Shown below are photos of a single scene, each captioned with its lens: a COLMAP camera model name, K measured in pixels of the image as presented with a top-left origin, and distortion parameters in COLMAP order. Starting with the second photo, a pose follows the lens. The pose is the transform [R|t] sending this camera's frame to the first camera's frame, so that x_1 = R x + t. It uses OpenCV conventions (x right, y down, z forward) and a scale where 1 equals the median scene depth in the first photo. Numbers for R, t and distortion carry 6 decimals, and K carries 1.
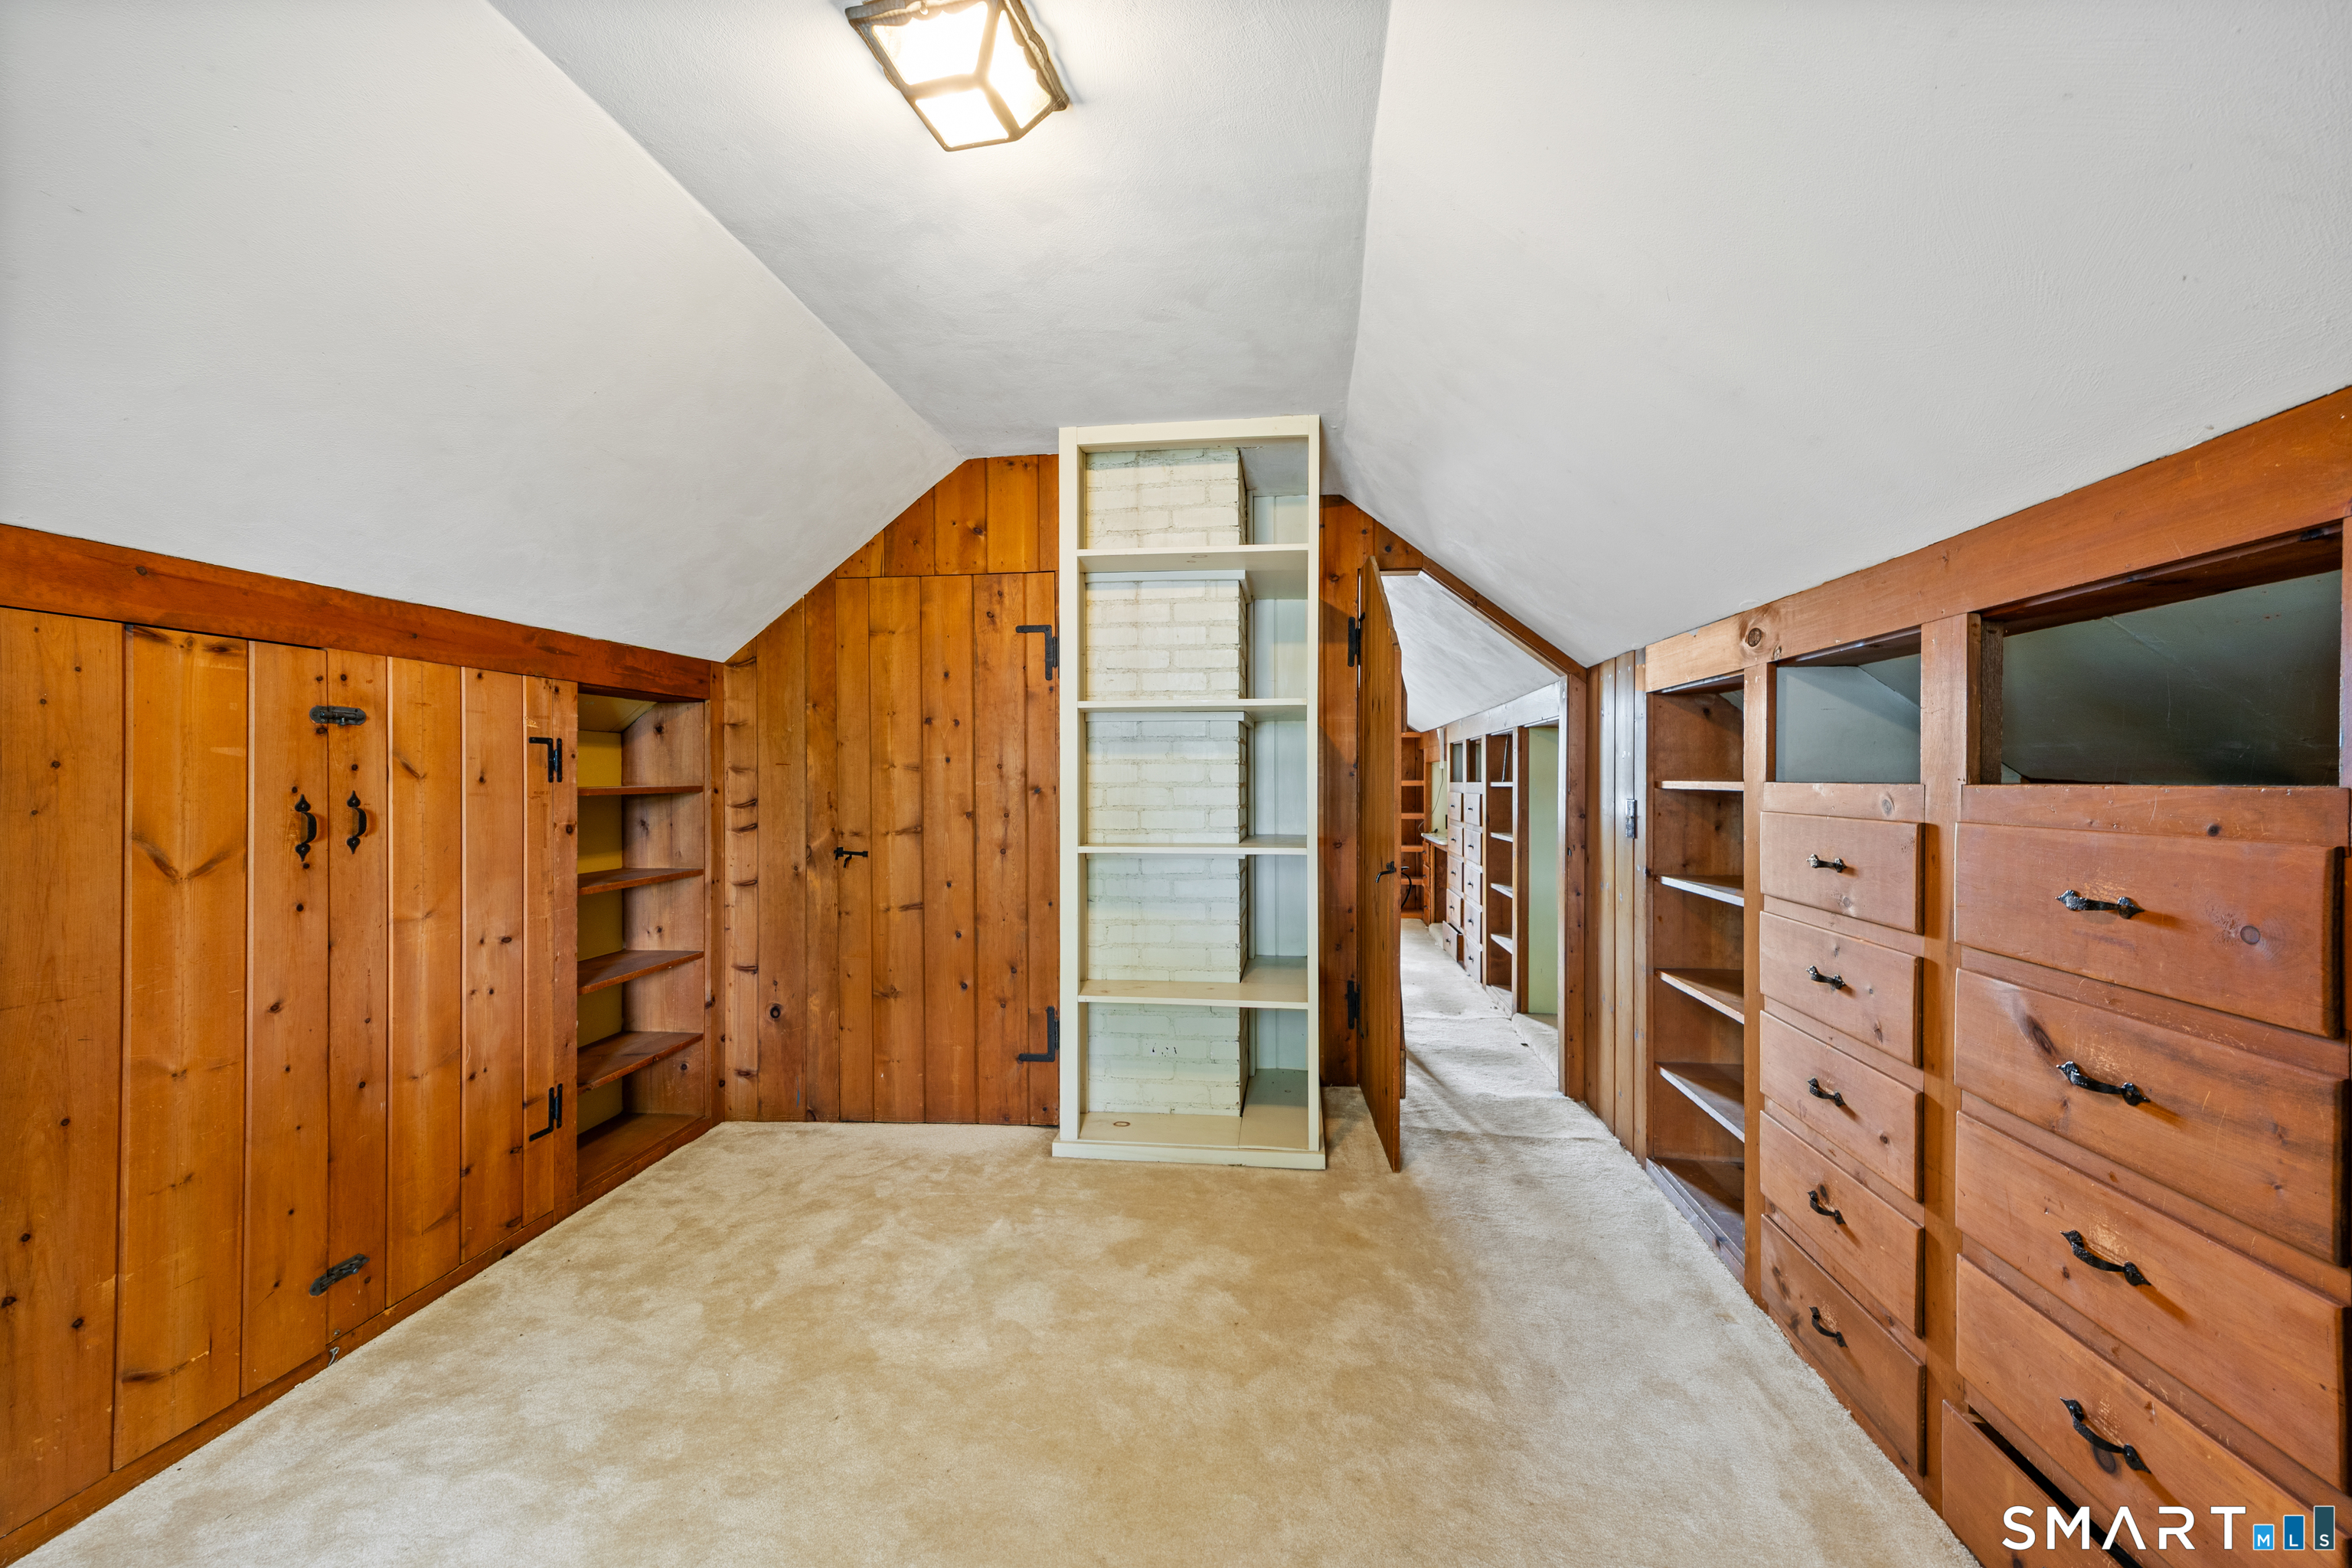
lens RADIAL K [[966.6, 0, 1170.4], [0, 966.6, 778.5], [0, 0, 1]] dist [0.013518, 0.000543]
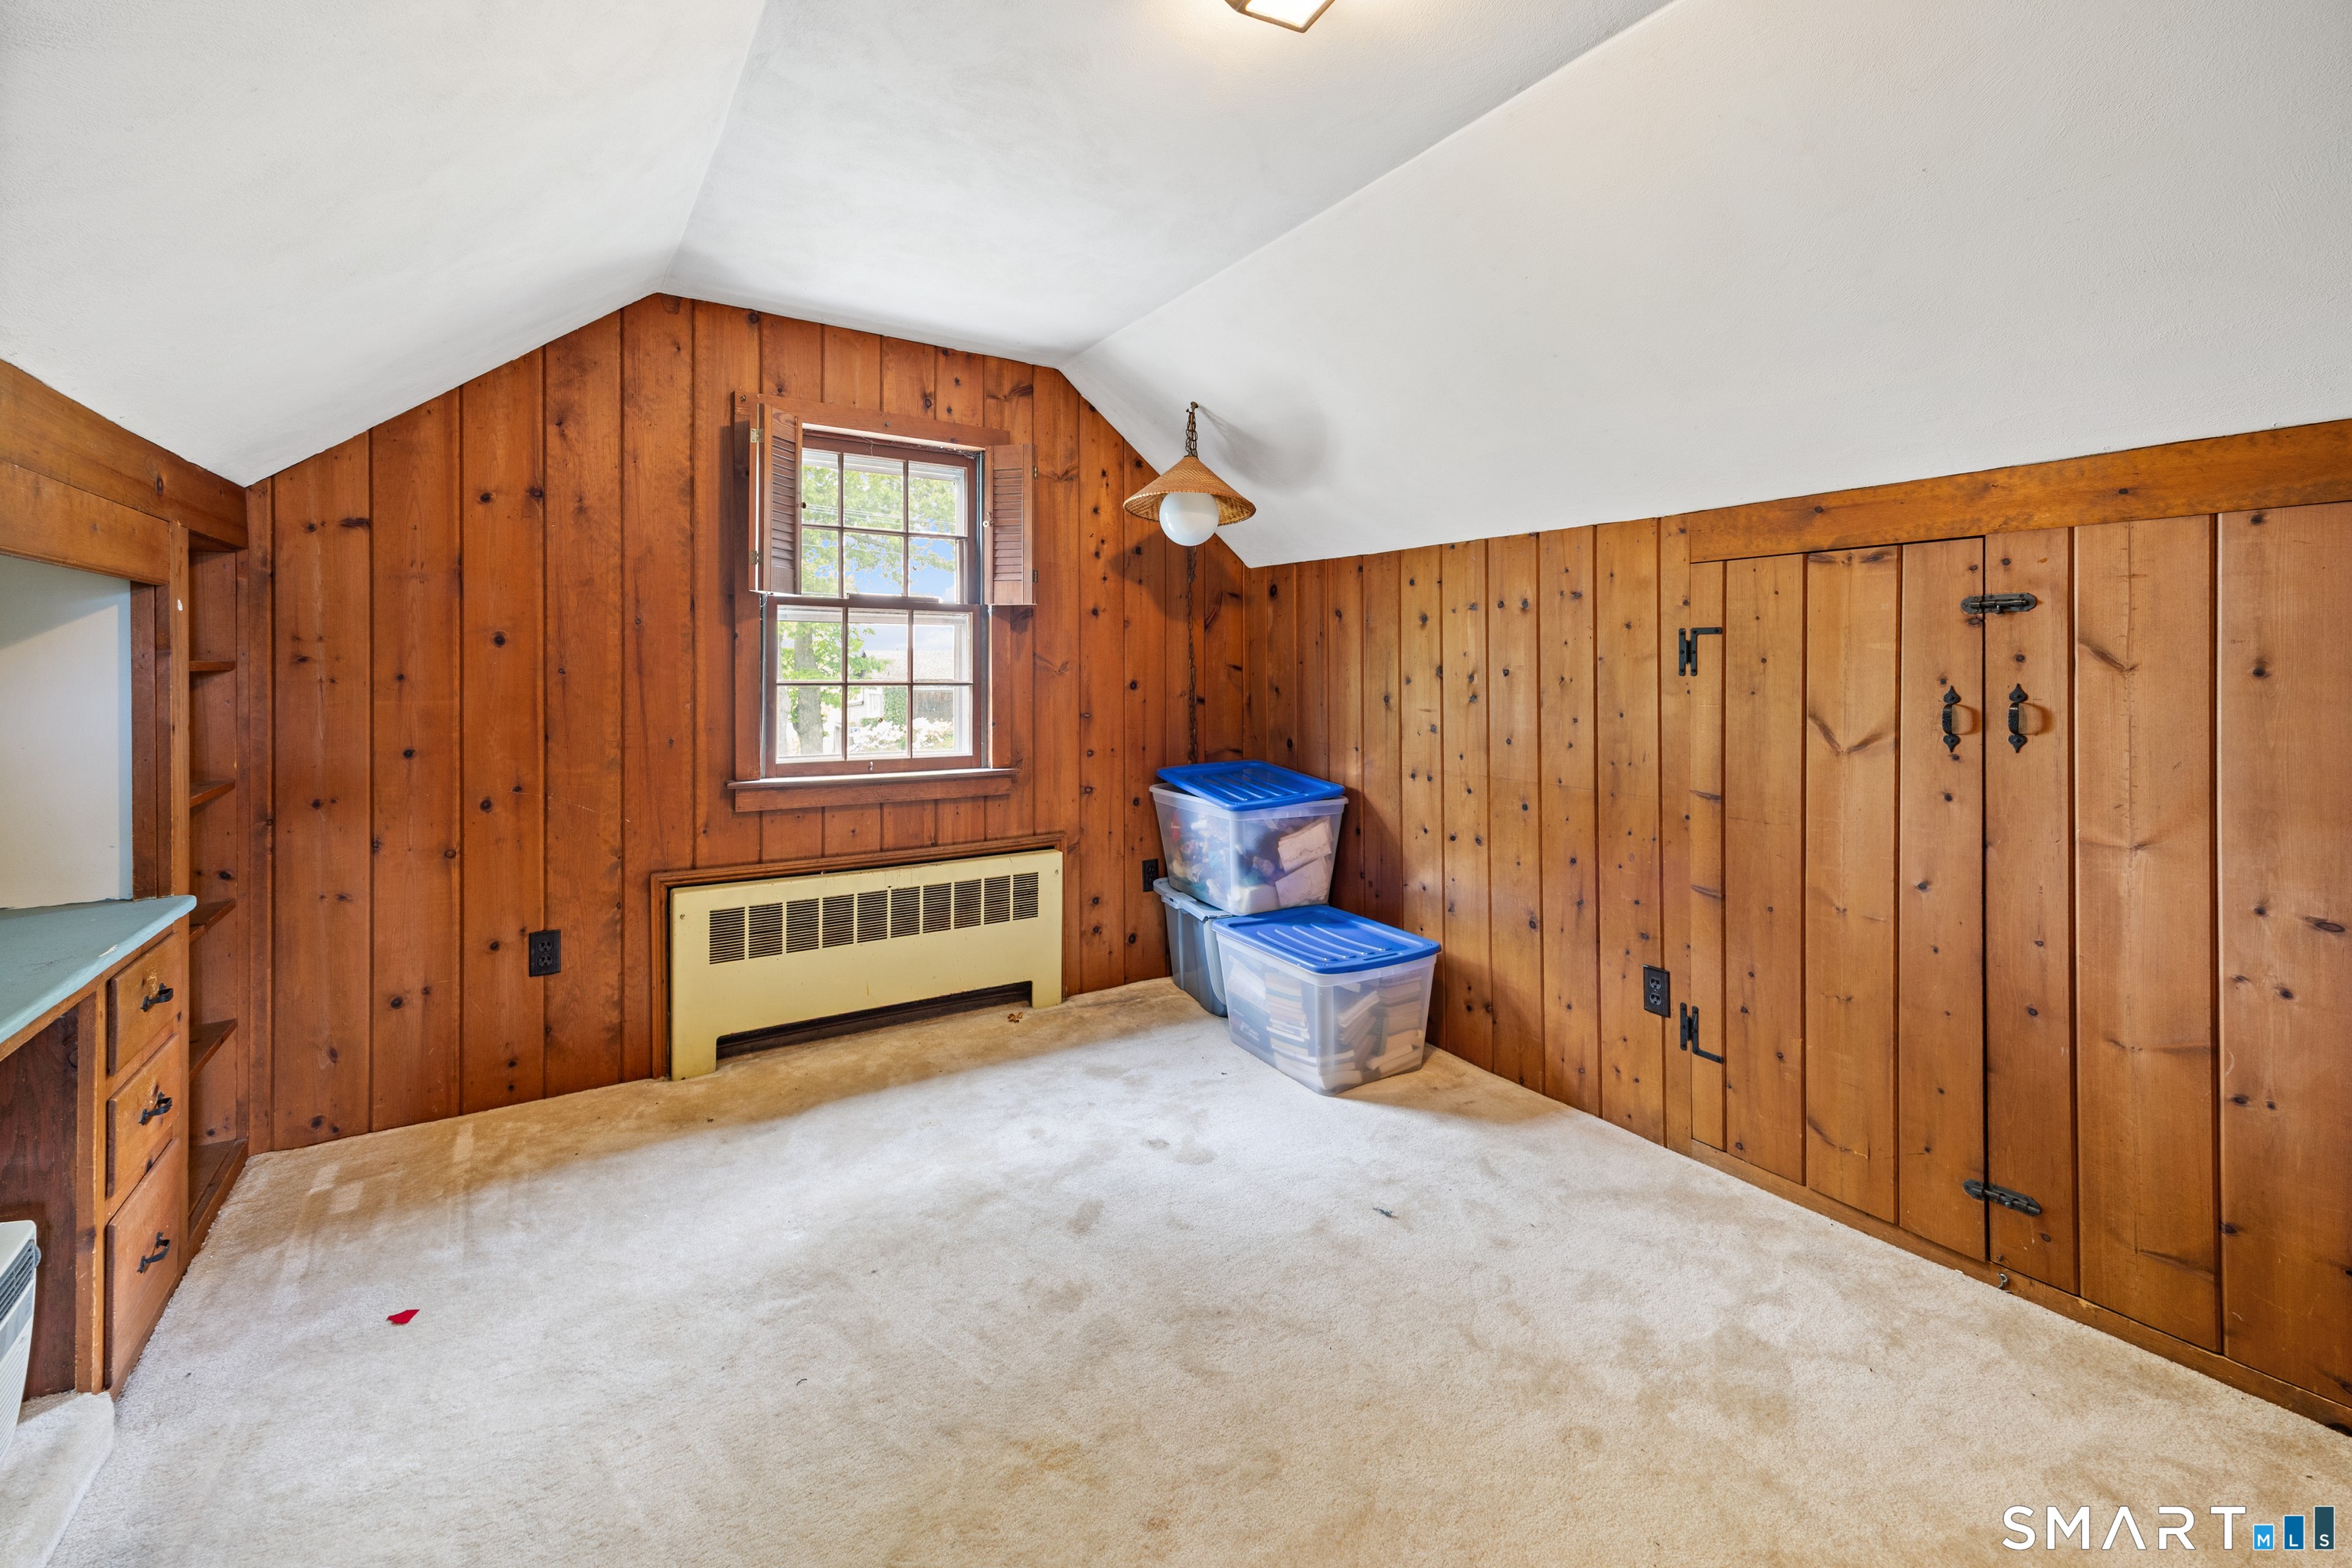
lens RADIAL K [[966.6, 0, 1154.6], [0, 966.6, 679.8], [0, 0, 1]] dist [0.013518, 0.000543]
pose [[-0.776618, 0.001336, -0.629970, 0.387378], [-0.004614, 0.999959, 0.007808, 0.005800], [0.629954, 0.008971, -0.776580, 1.256378]]
